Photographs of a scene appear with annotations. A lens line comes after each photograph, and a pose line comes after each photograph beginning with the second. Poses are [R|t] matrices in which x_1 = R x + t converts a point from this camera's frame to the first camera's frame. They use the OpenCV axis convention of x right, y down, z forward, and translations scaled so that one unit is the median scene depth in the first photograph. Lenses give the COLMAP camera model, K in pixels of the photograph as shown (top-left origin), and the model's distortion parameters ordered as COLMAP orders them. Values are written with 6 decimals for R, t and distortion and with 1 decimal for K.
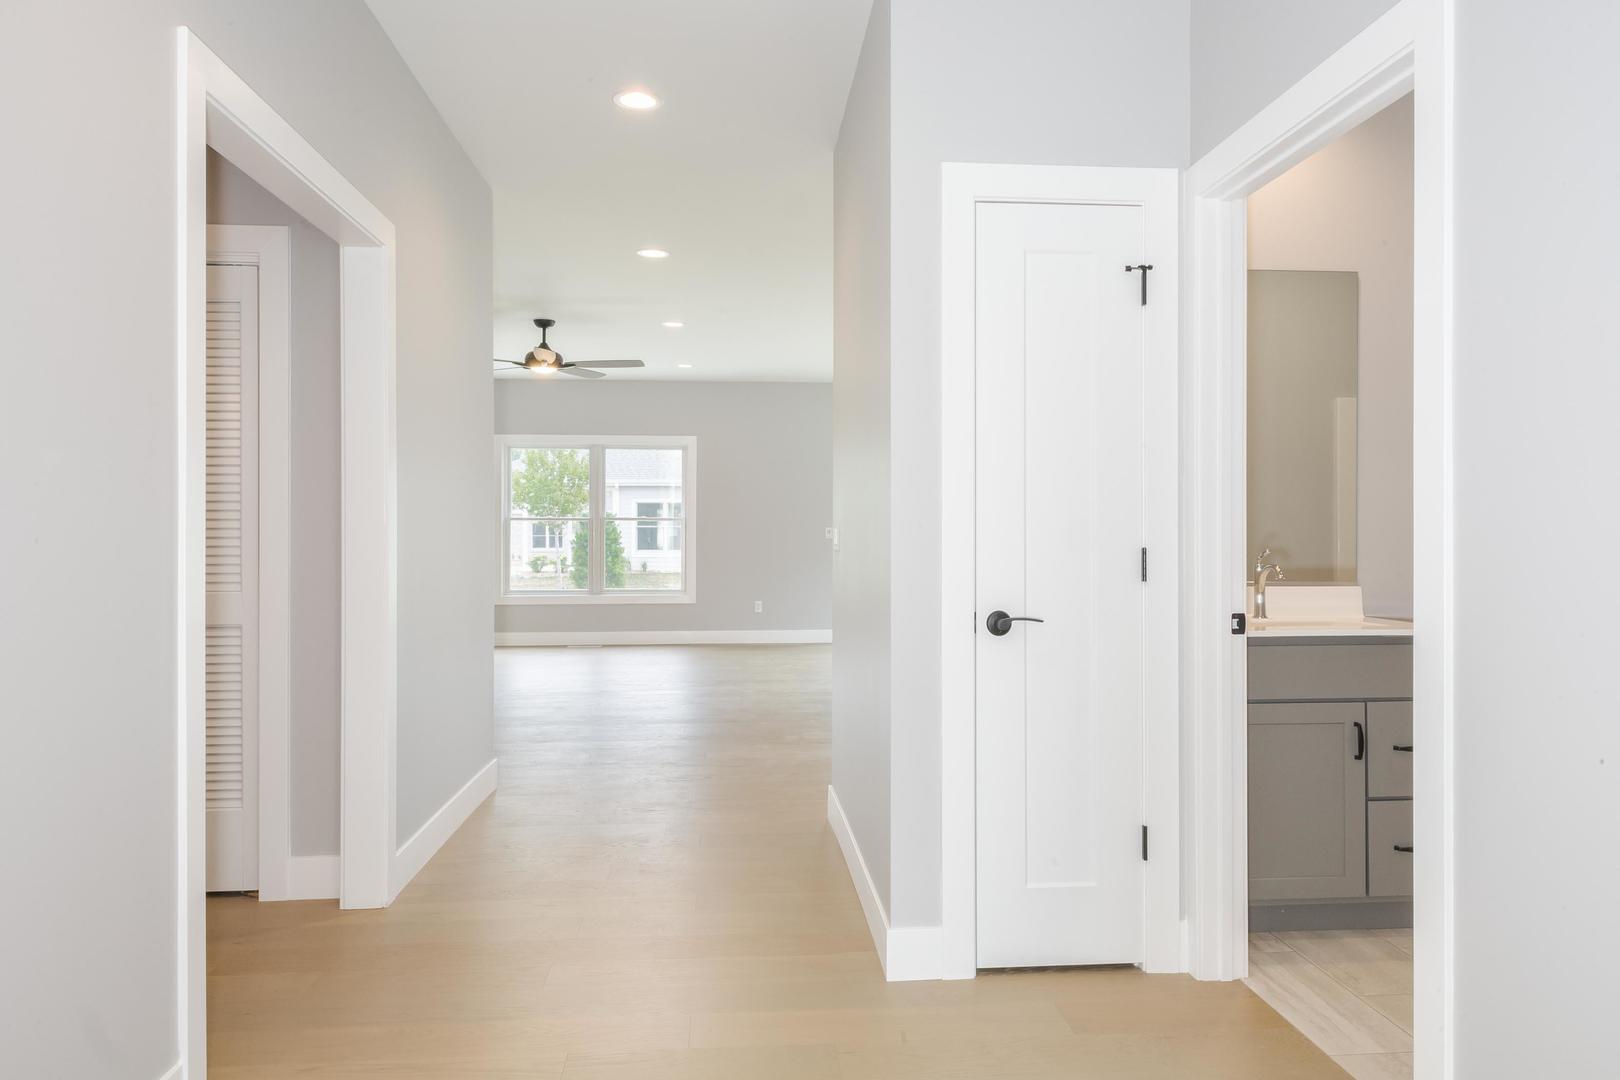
lens RADIAL K [[1135.5, 0, 811.6], [0, 1135.5, 537.4], [0, 0, 1]] dist [0.000661, -0.000014]
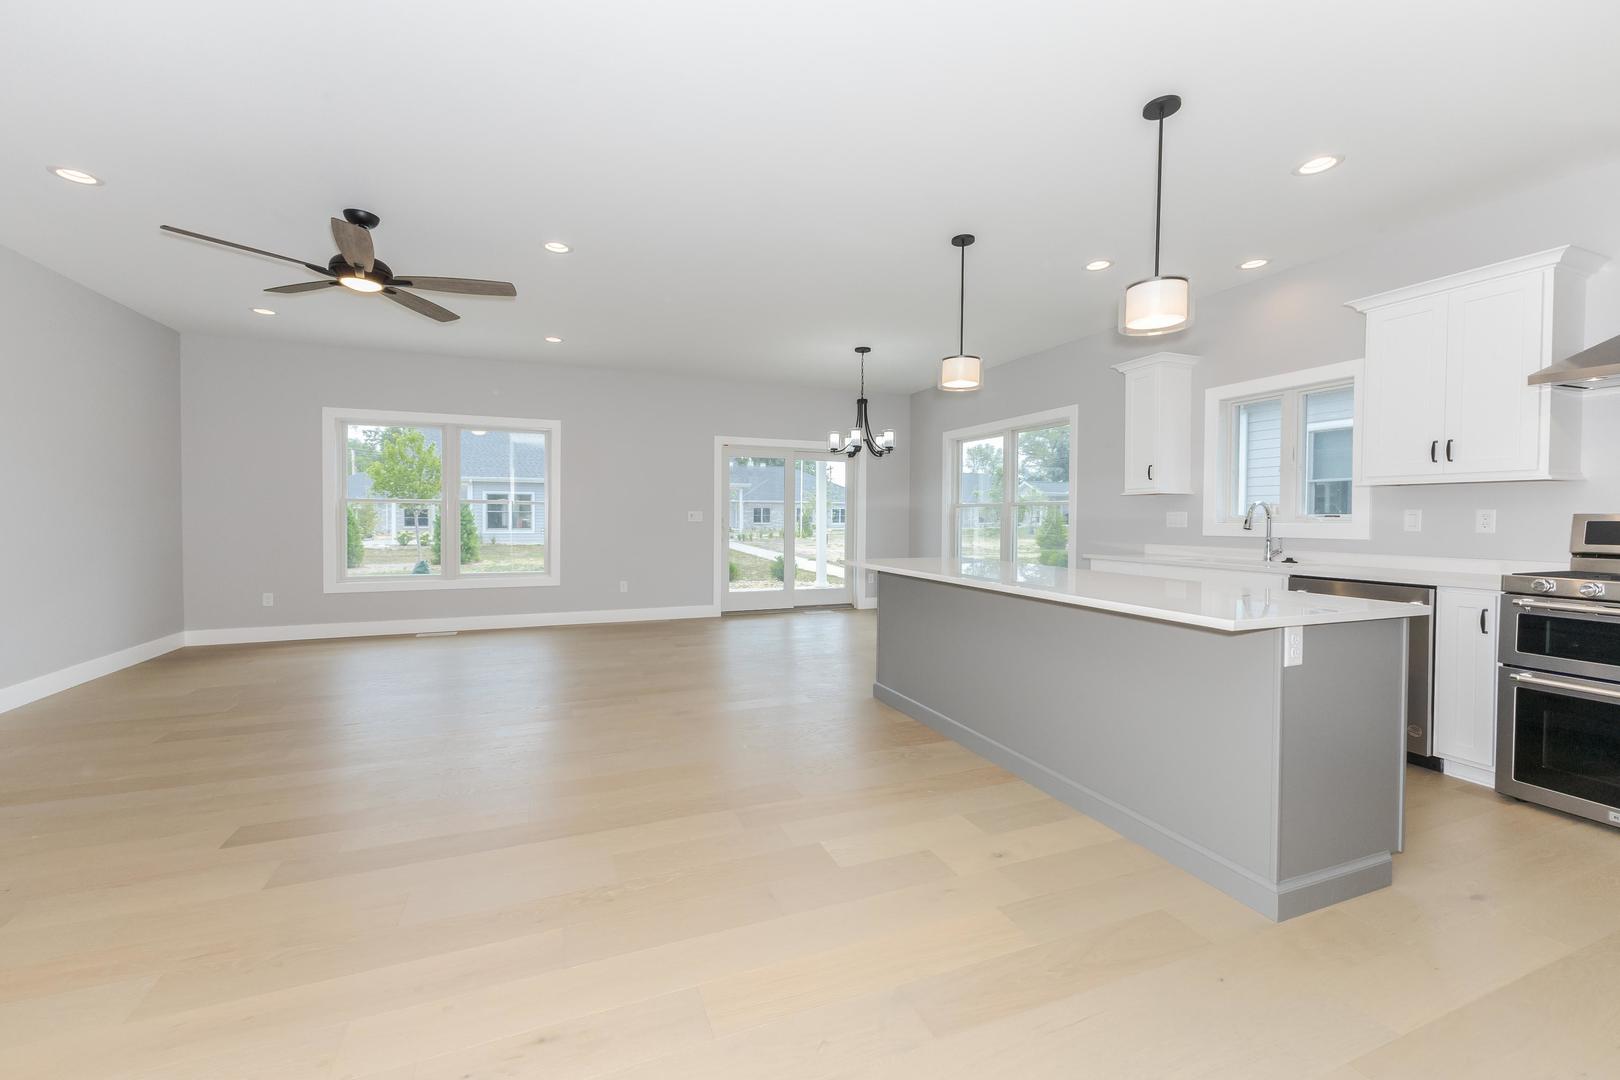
lens RADIAL K [[653.7, 0, 809.1], [0, 653.7, 530.4], [0, 0, 1]] dist [0.004182, 0.000196]
pose [[0.952906, -0.001383, 0.303262, -0.039012], [-0.003432, 0.999876, 0.015345, -0.000508], [-0.303246, -0.015663, 0.952784, 0.217756]]
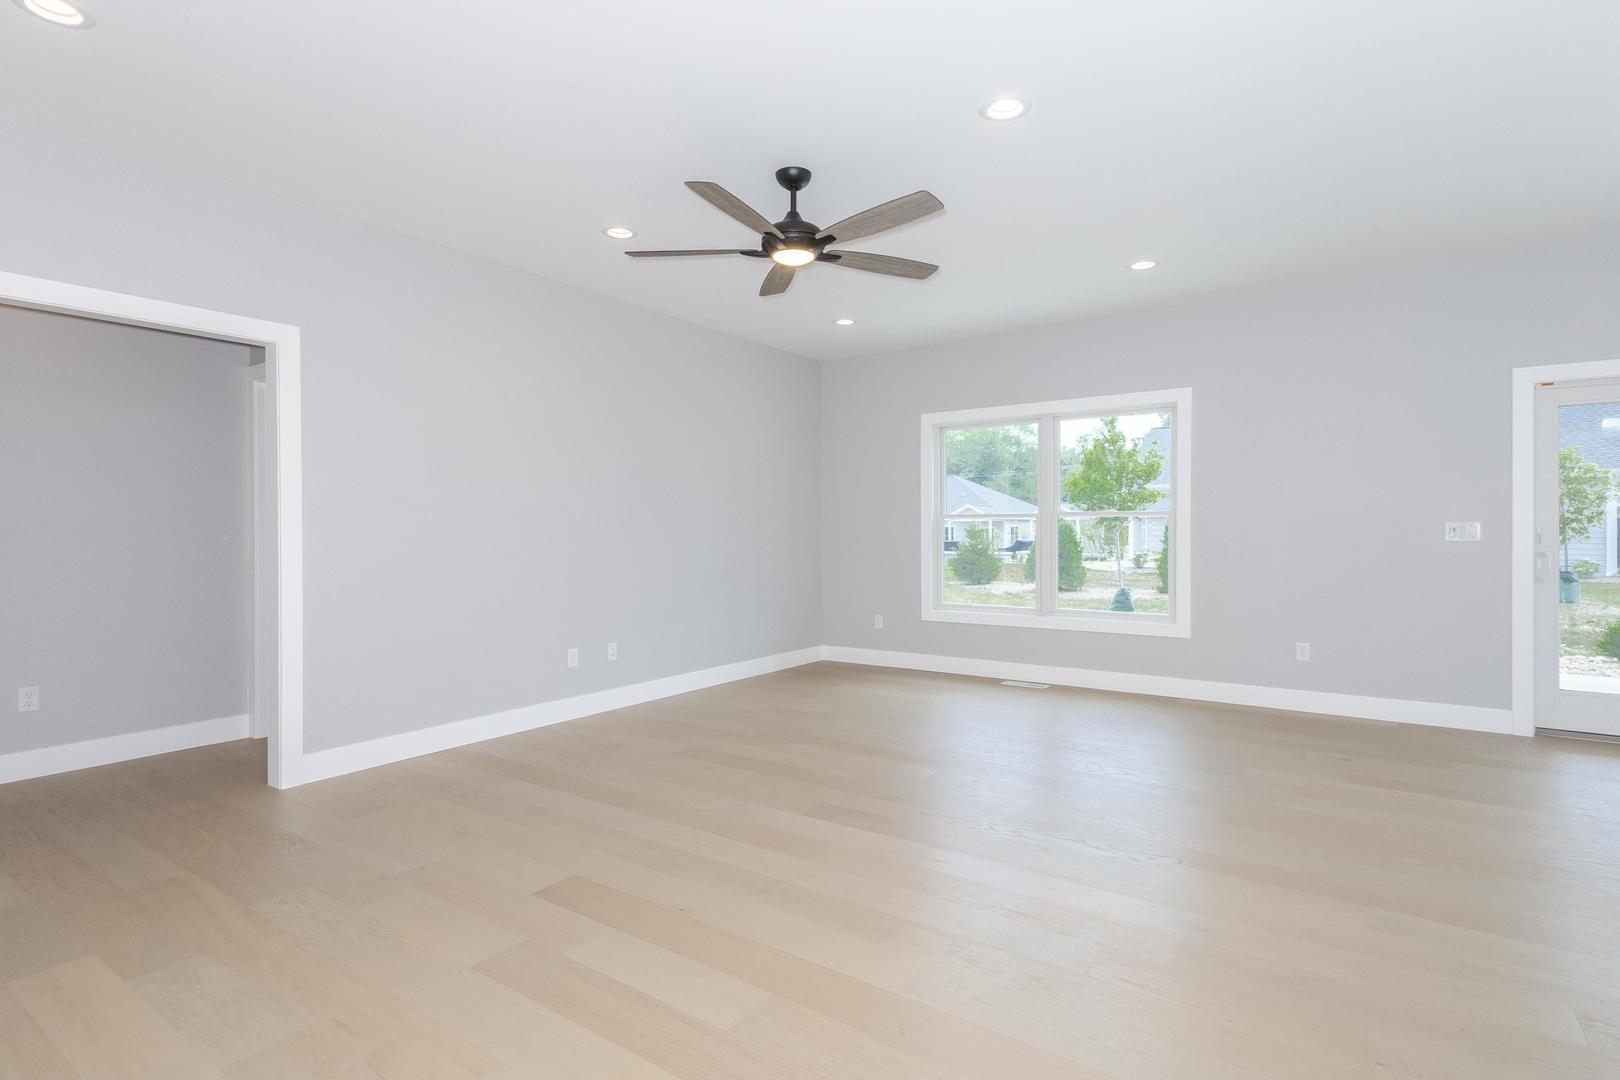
lens RADIAL K [[804.6, 0, 796.0], [0, 804.6, 535.8], [0, 0, 1]] dist [0.015856, -0.000916]
pose [[0.767291, -0.000161, -0.641299, 0.014803], [-0.000352, 1.000000, -0.000673, -0.001025], [0.641299, 0.000742, 0.767291, 0.284103]]
